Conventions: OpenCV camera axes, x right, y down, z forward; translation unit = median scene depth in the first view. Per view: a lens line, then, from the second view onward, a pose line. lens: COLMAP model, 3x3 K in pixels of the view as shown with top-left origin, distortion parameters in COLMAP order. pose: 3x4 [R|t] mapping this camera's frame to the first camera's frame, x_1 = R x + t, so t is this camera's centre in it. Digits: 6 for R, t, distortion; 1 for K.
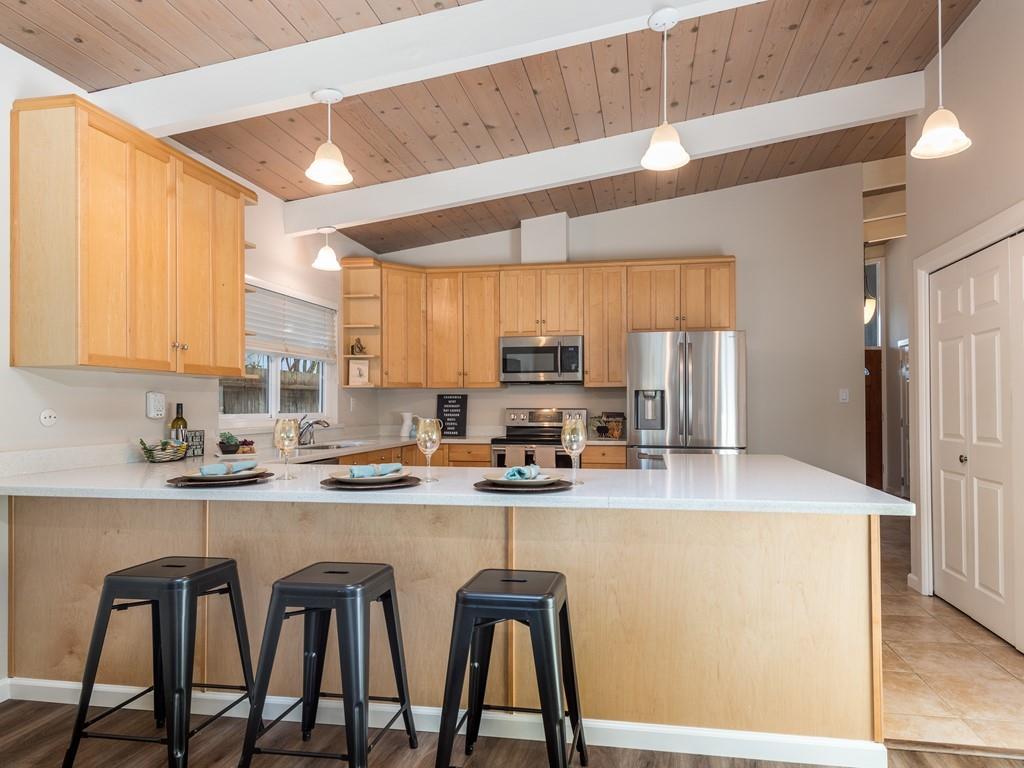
lens RADIAL K [[608.2, 0, 512.0], [0, 608.2, 384.0], [0, 0, 1]] dist [0.000826, -0.000383]
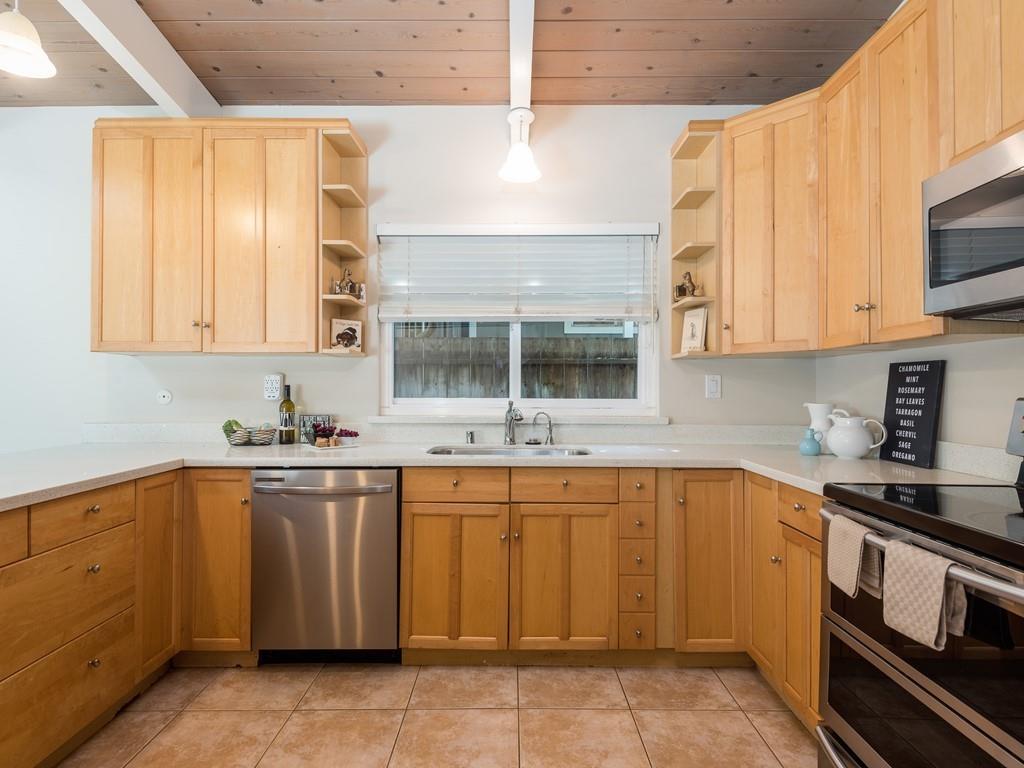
lens RADIAL K [[608.2, 0, 512.0], [0, 608.2, 384.0], [0, 0, 1]] dist [0.000826, -0.000383]
pose [[0.205082, -0.001153, -0.978744, 0.264262], [0.032727, 0.999448, 0.005680, 0.022602], [0.978198, -0.033196, 0.205006, 0.706220]]
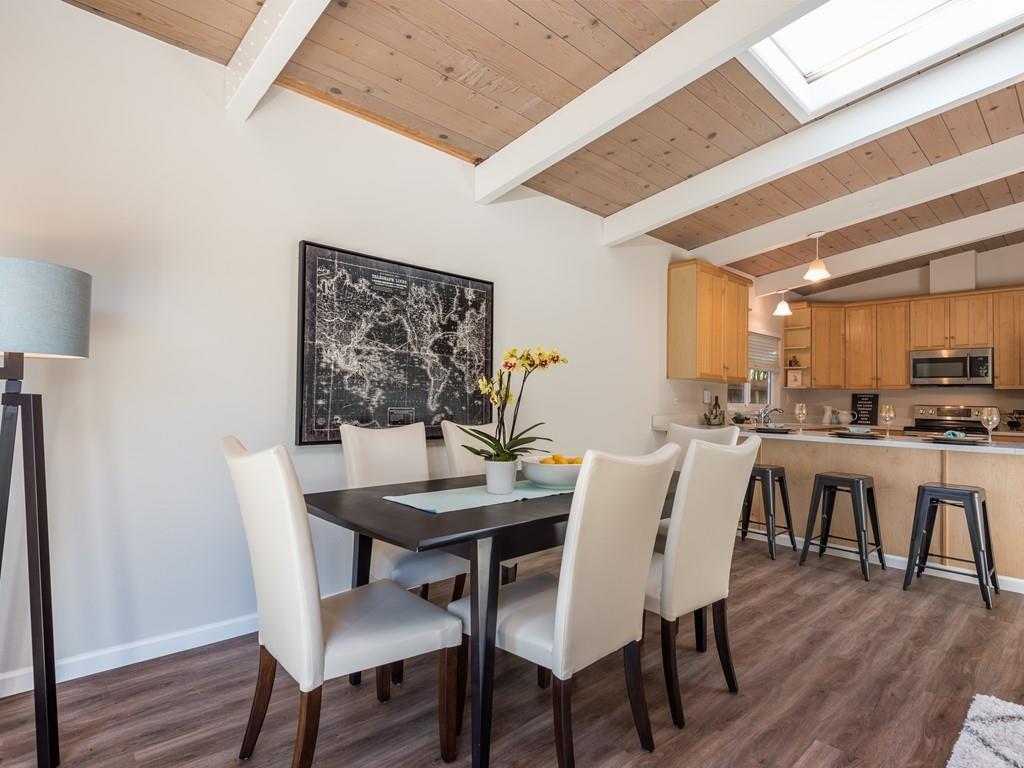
lens RADIAL K [[540.0, 0, 512.0], [0, 540.0, 384.0], [0, 0, 1]] dist [0.033232, -0.024870]
pose [[0.825533, 0.000070, -0.564354, -0.067347], [-0.001309, 0.999998, -0.001791, -0.001894], [0.564353, 0.002217, 0.825531, -0.492204]]
